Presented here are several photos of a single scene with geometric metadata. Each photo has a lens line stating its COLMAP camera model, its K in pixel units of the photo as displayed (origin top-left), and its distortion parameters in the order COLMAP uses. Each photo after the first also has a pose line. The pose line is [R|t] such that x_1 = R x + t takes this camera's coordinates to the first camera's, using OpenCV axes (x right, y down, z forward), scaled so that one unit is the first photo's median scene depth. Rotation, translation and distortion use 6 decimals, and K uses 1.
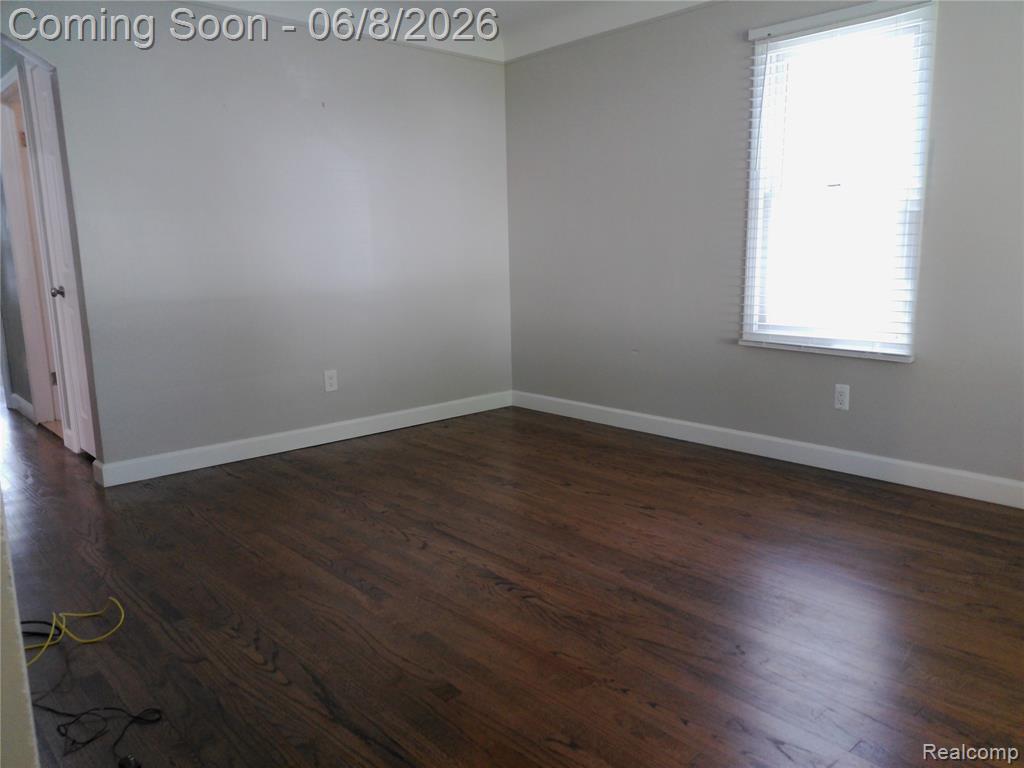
lens RADIAL K [[757.3, 0, 512.0], [0, 757.3, 384.0], [0, 0, 1]] dist [0.099542, -0.125126]
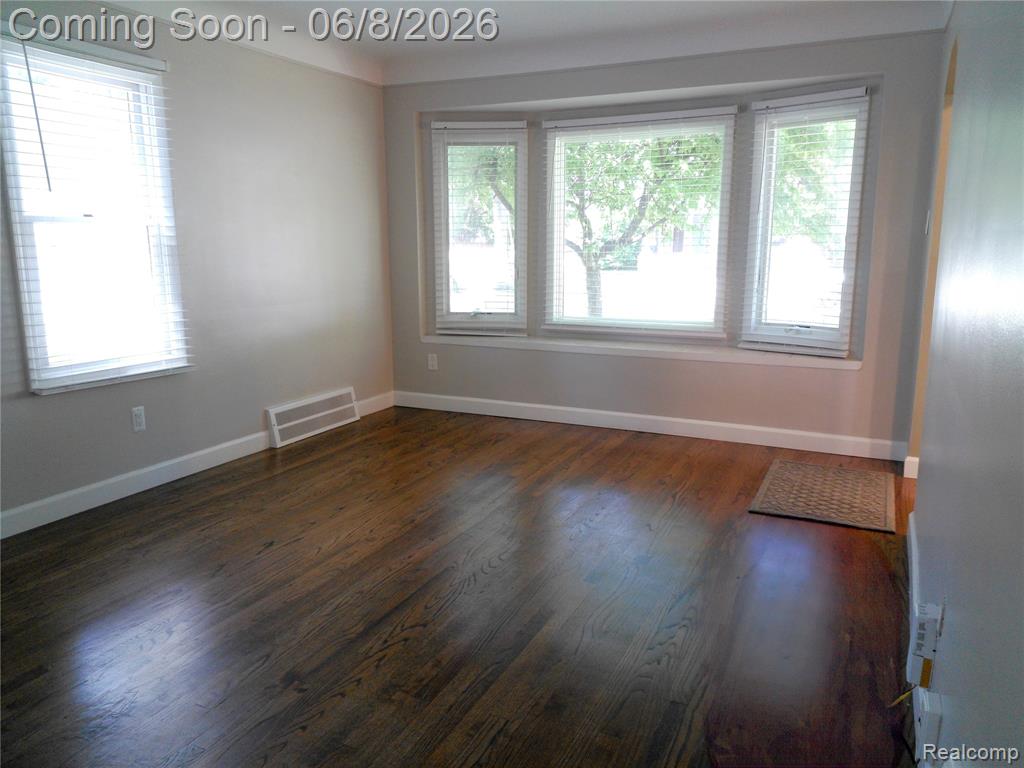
lens RADIAL K [[757.3, 0, 512.0], [0, 757.3, 384.0], [0, 0, 1]] dist [0.099542, -0.125126]
pose [[-0.394587, -0.147057, 0.907014, -0.775643], [0.165001, 0.959724, 0.227385, -0.199301], [-0.903922, 0.239382, -0.354430, 0.975634]]
